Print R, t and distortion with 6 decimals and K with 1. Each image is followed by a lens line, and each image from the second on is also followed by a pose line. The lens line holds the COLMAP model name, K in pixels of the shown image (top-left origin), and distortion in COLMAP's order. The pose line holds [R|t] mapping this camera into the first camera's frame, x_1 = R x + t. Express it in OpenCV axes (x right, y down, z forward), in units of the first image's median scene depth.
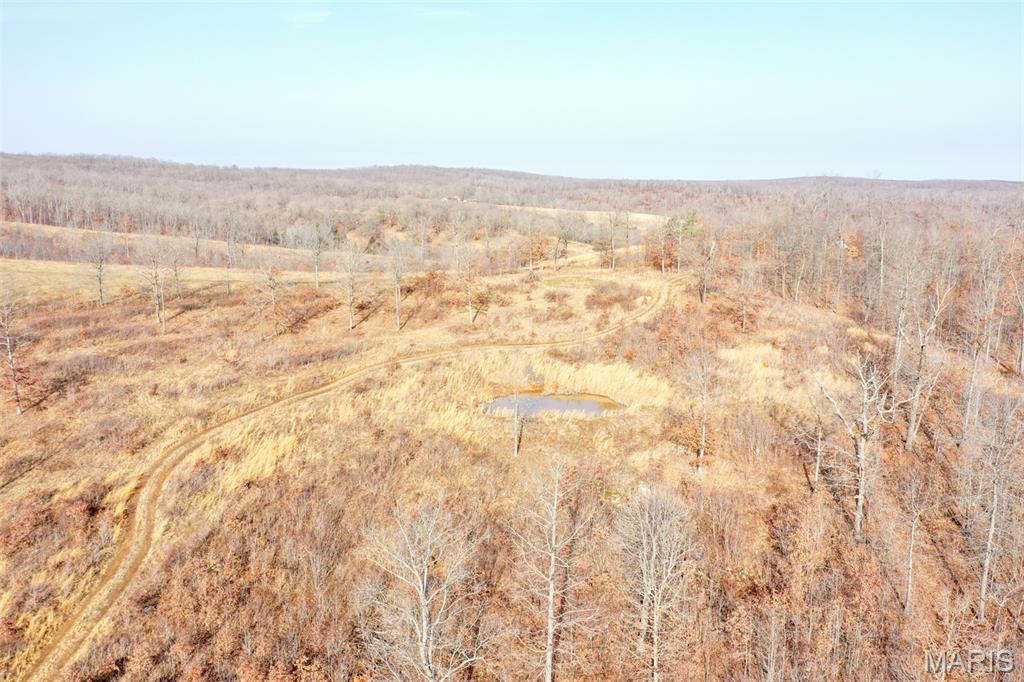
lens RADIAL K [[821.6, 0, 511.6], [0, 821.6, 340.6], [0, 0, 1]] dist [0.011675, 0.001123]
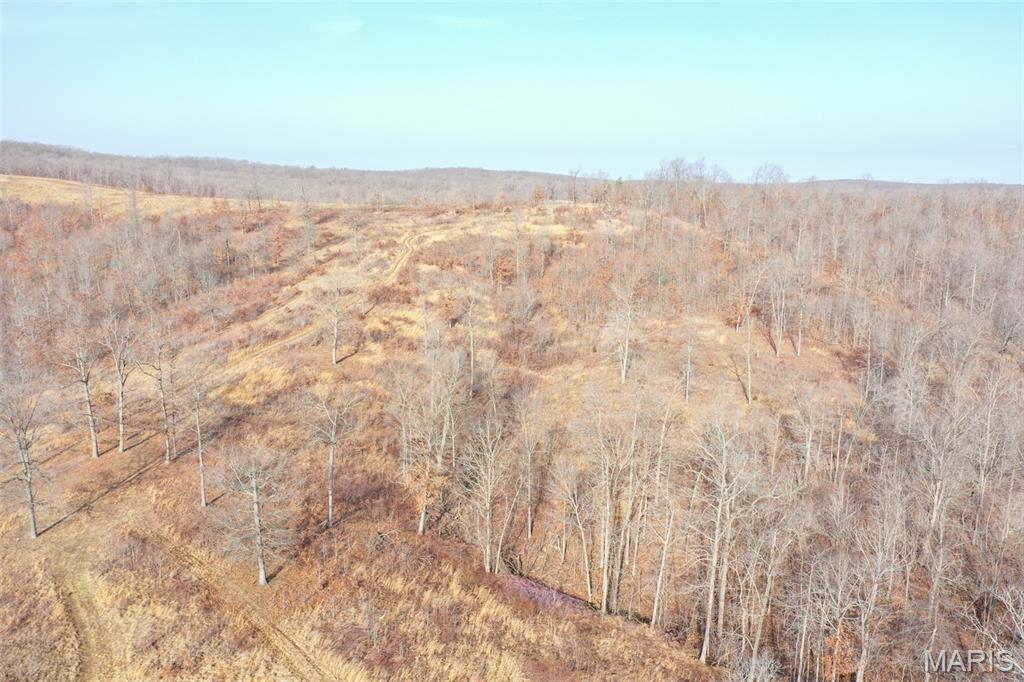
lens RADIAL K [[821.6, 0, 512.2], [0, 821.6, 341.1], [0, 0, 1]] dist [0.011675, 0.001123]
pose [[0.998669, 0.010536, -0.050483, 0.011840], [-0.010819, 0.999927, -0.005335, 0.041608], [0.050423, 0.005874, 0.998711, -0.163858]]
